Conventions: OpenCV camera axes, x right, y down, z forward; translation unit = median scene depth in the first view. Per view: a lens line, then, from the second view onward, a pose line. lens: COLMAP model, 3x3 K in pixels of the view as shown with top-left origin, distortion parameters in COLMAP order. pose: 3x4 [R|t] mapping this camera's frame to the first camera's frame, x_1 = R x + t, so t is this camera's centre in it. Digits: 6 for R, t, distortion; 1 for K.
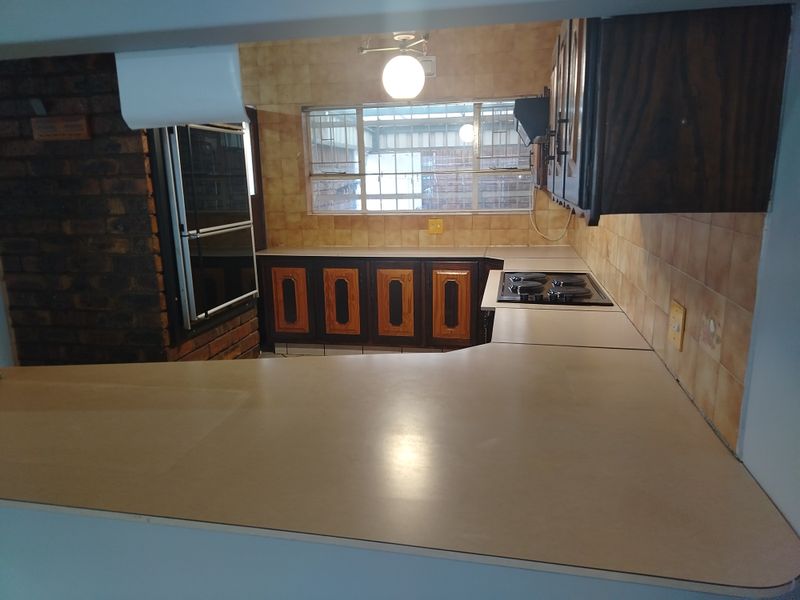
lens RADIAL K [[568.5, 0, 403.0], [0, 568.5, 298.4], [0, 0, 1]] dist [0.058387, -0.000260]
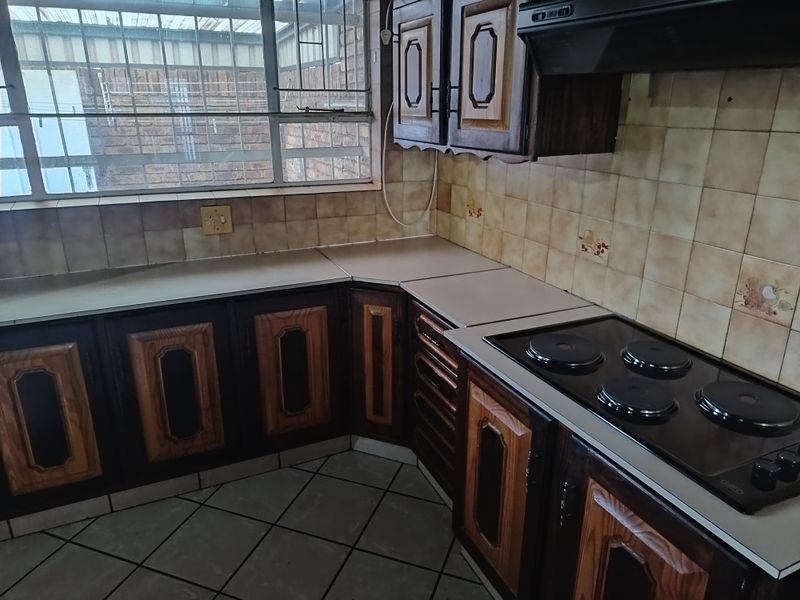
lens RADIAL K [[569.2, 0, 401.7], [0, 569.2, 281.2], [0, 0, 1]] dist [0.005471, 0.000367]
pose [[0.802370, -0.152827, 0.576928, -0.118944], [0.100054, 0.987423, 0.122414, -0.119594], [-0.588380, -0.040497, 0.807570, 0.476732]]
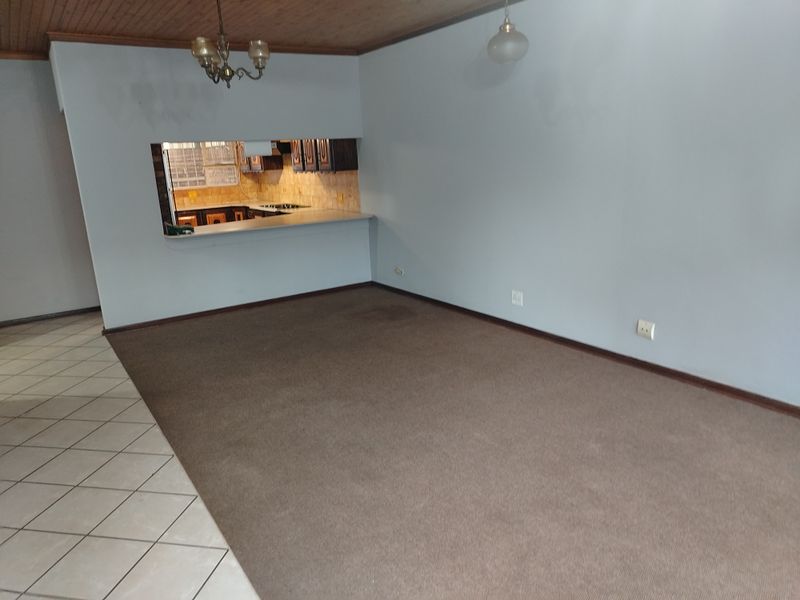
lens RADIAL K [[568.5, 0, 403.0], [0, 568.5, 298.4], [0, 0, 1]] dist [0.058387, -0.000260]
pose [[0.706002, -0.185562, 0.683468, -0.845295], [0.181215, 0.980269, 0.078954, 0.196089], [-0.684633, 0.068113, 0.725698, -0.891469]]
